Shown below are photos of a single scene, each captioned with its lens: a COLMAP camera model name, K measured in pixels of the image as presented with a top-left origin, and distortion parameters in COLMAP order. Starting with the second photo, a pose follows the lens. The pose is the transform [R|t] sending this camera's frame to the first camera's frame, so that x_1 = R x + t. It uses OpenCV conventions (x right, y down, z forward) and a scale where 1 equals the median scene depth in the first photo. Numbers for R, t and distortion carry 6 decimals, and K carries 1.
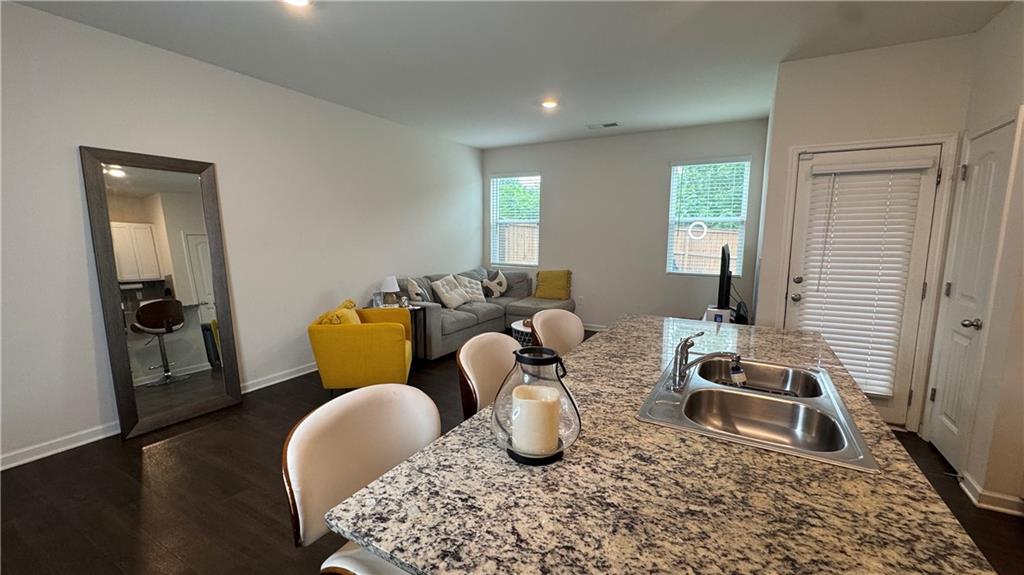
lens RADIAL K [[410.7, 0, 511.3], [0, 410.7, 286.0], [0, 0, 1]] dist [-0.000778, -0.000001]
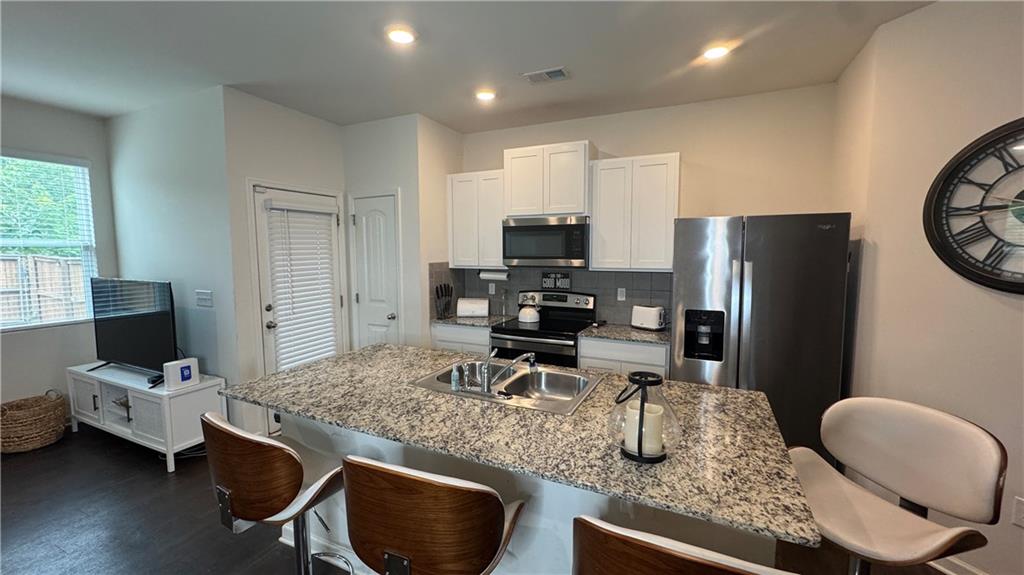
lens RADIAL K [[410.7, 0, 511.6], [0, 410.7, 285.6], [0, 0, 1]] dist [-0.000778, -0.000001]
pose [[-0.070126, -0.093720, 0.993126, -0.272575], [0.131302, 0.986048, 0.102324, -0.071920], [-0.988859, 0.137574, -0.056842, 0.336508]]
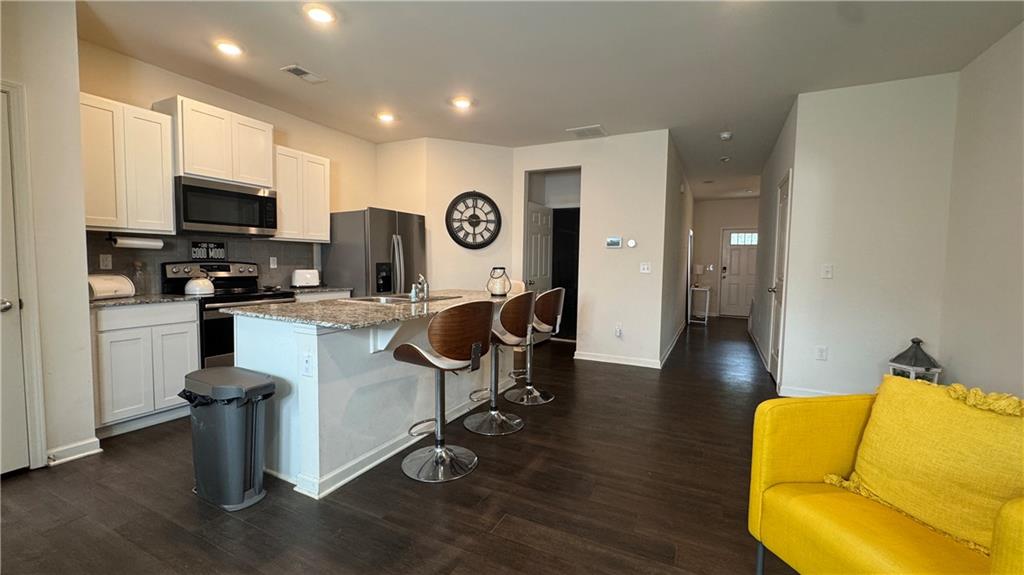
lens RADIAL K [[410.7, 0, 513.1], [0, 410.7, 284.4], [0, 0, 1]] dist [-0.000778, -0.000001]
pose [[-0.998336, -0.022316, -0.053169, 0.023894], [-0.031871, 0.981979, 0.186284, -0.087065], [0.048054, 0.187668, -0.981056, 1.051188]]
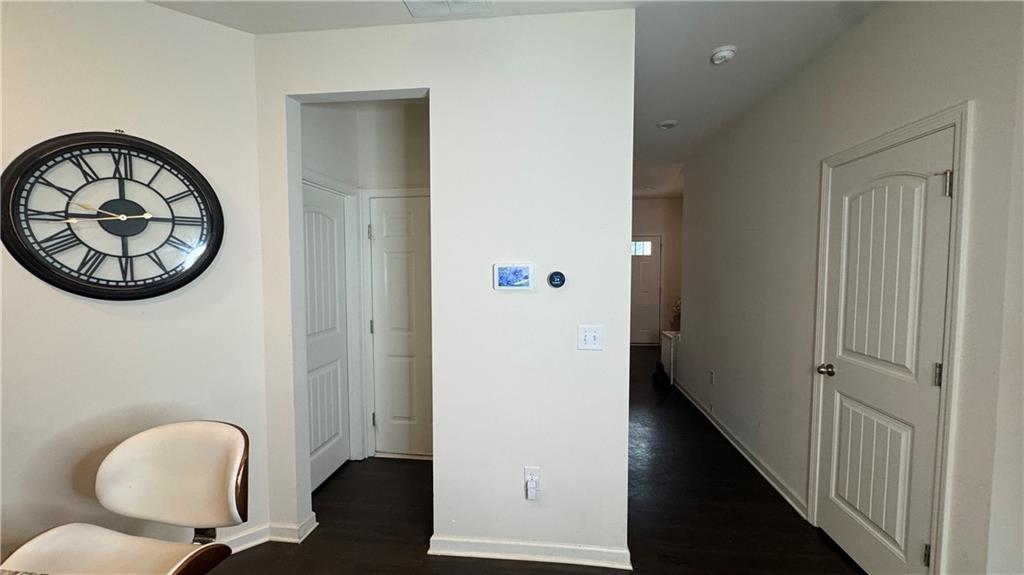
lens RADIAL K [[410.7, 0, 517.8], [0, 410.7, 284.9], [0, 0, 1]] dist [-0.000778, -0.000001]
pose [[-0.914333, 0.014802, -0.404694, -0.120788], [-0.059571, 0.983544, 0.170565, -0.070901], [0.400559, 0.180061, -0.898405, 0.370884]]
